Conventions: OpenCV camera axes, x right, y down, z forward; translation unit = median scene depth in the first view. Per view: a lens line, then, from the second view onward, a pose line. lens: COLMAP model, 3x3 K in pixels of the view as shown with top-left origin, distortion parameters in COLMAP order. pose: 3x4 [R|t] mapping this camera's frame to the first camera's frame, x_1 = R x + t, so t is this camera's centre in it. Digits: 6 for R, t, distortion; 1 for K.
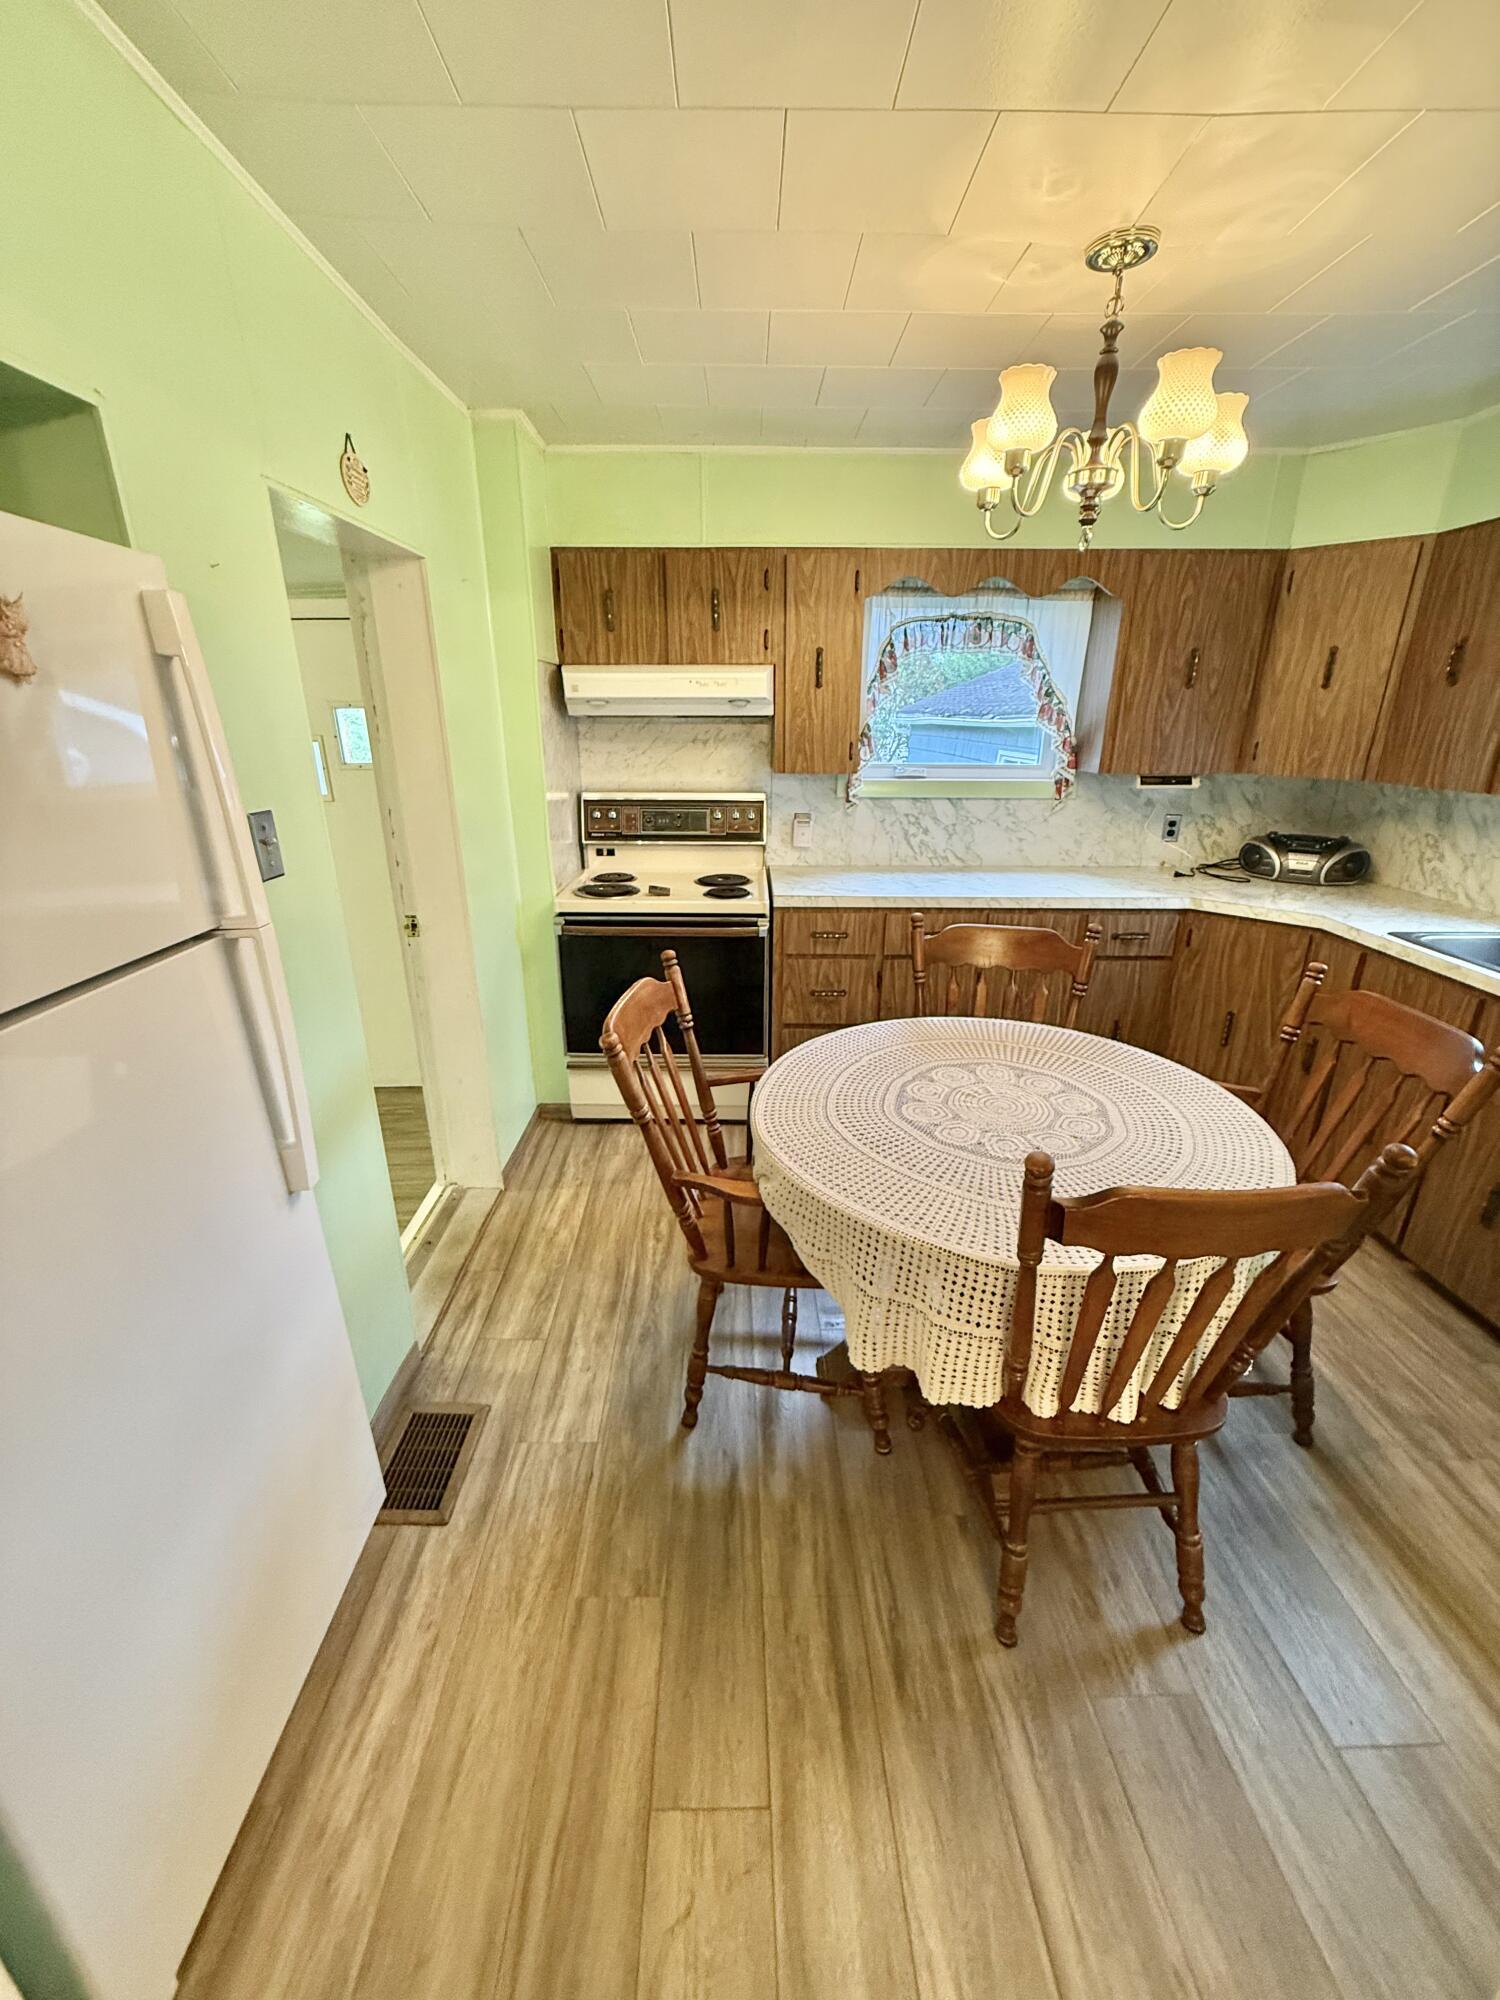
lens RADIAL K [[795.2, 0, 743.8], [0, 795.2, 1007.0], [0, 0, 1]] dist [-0.004823, 0.001040]
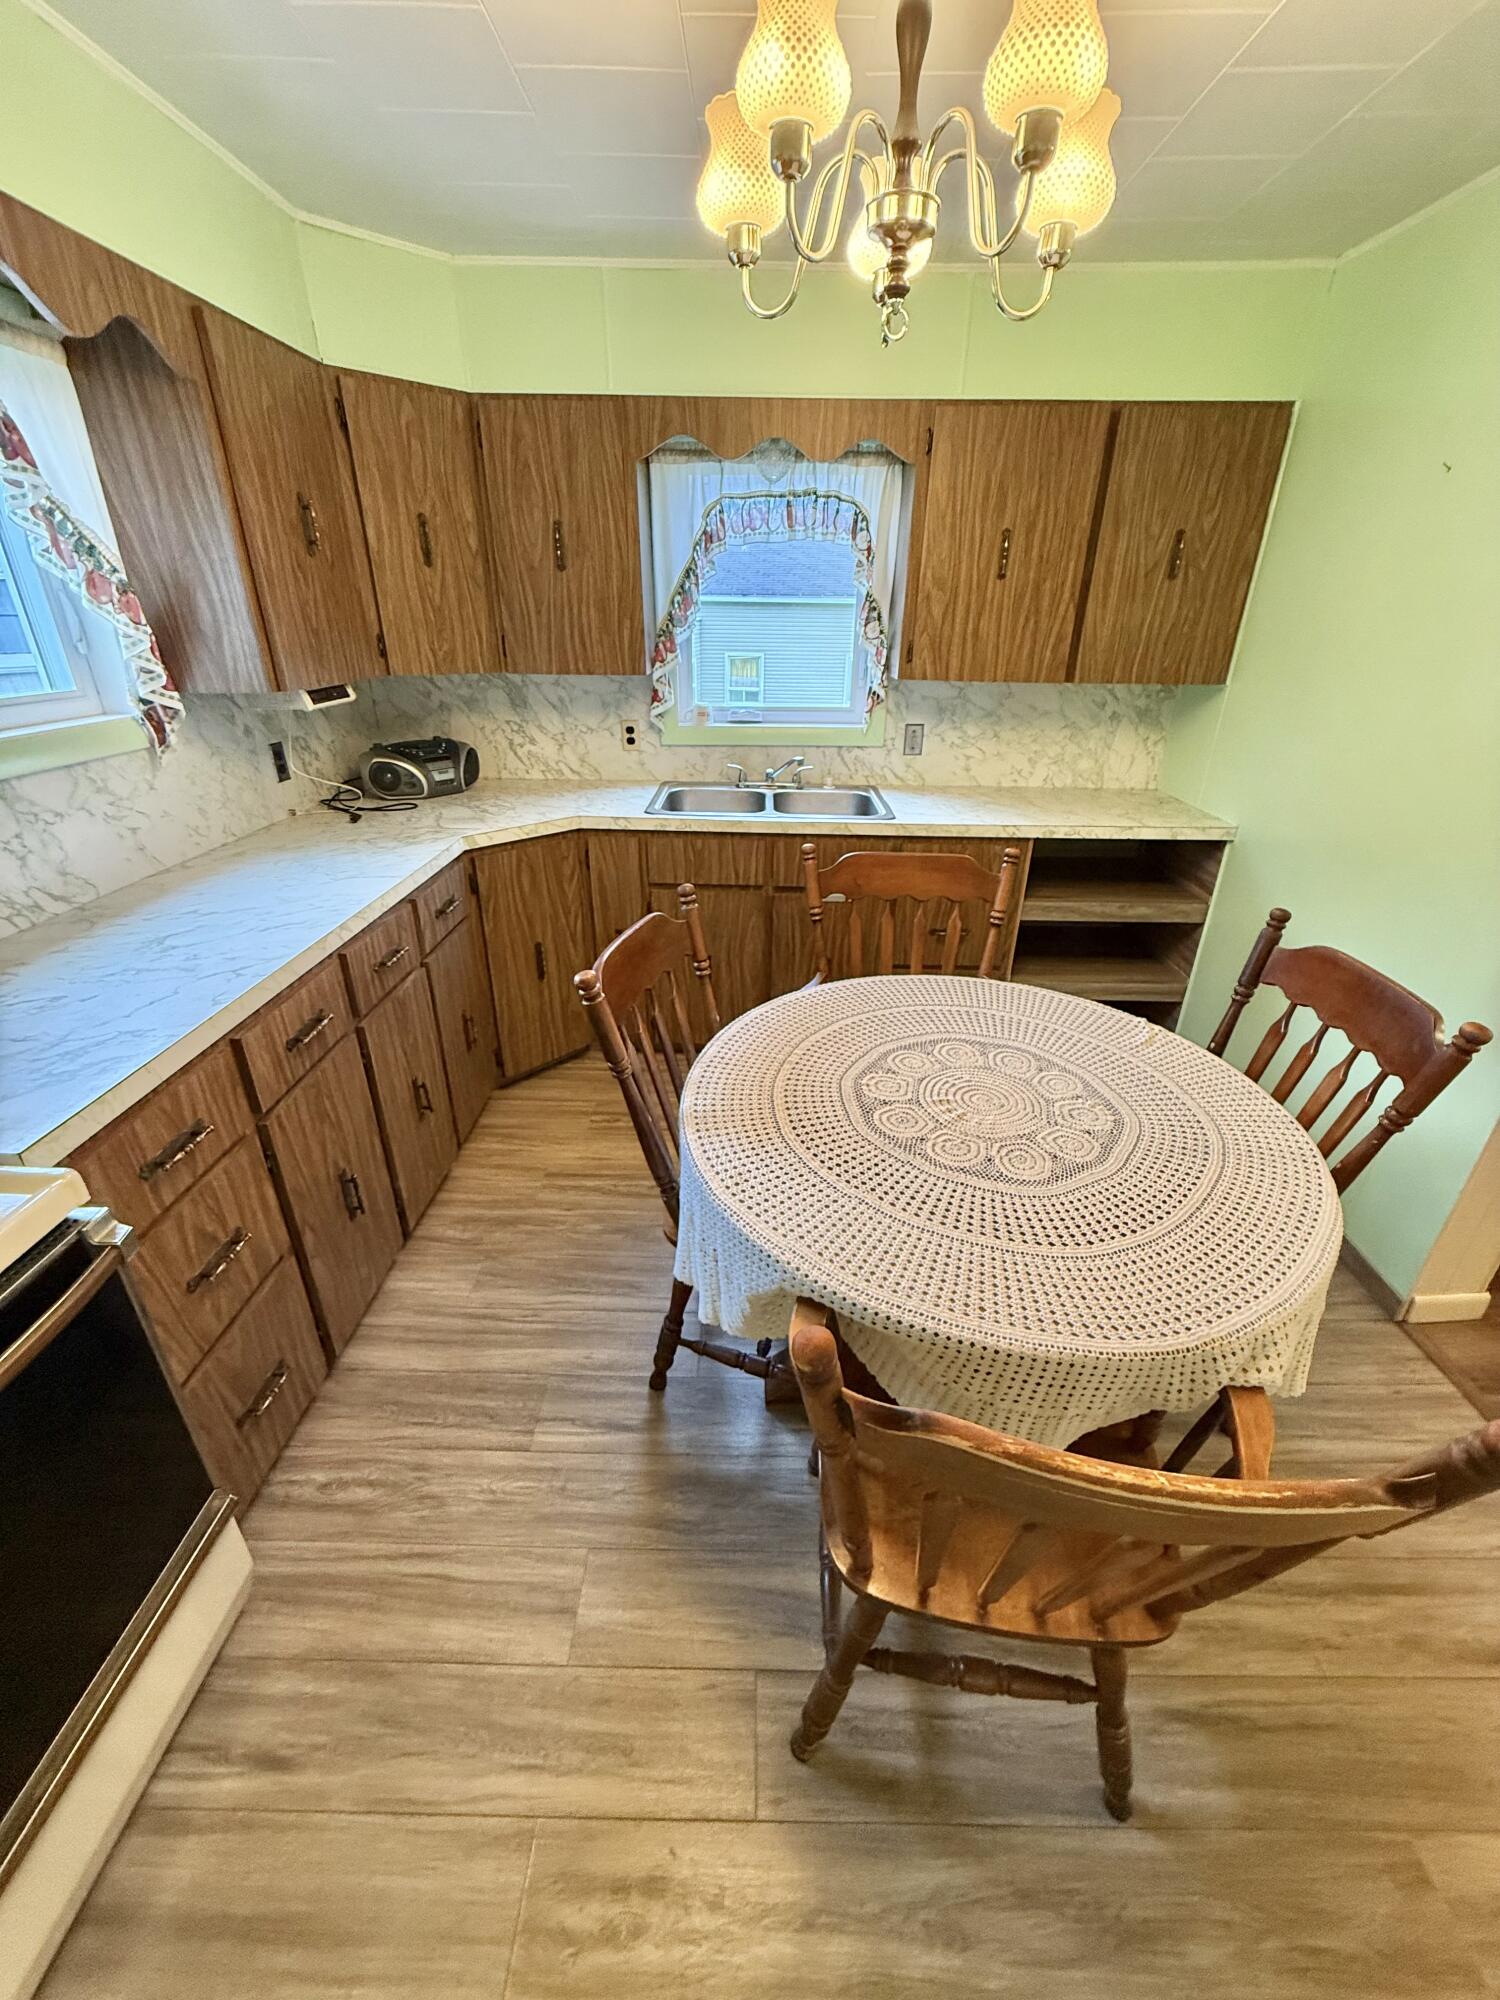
lens RADIAL K [[795.2, 0, 751.6], [0, 795.2, 1000.0], [0, 0, 1]] dist [-0.004823, 0.001040]
pose [[0.019130, -0.441679, 0.896969, -0.232886], [0.331177, 0.849287, 0.411136, -0.237020], [-0.943375, 0.289191, 0.162520, 0.656216]]
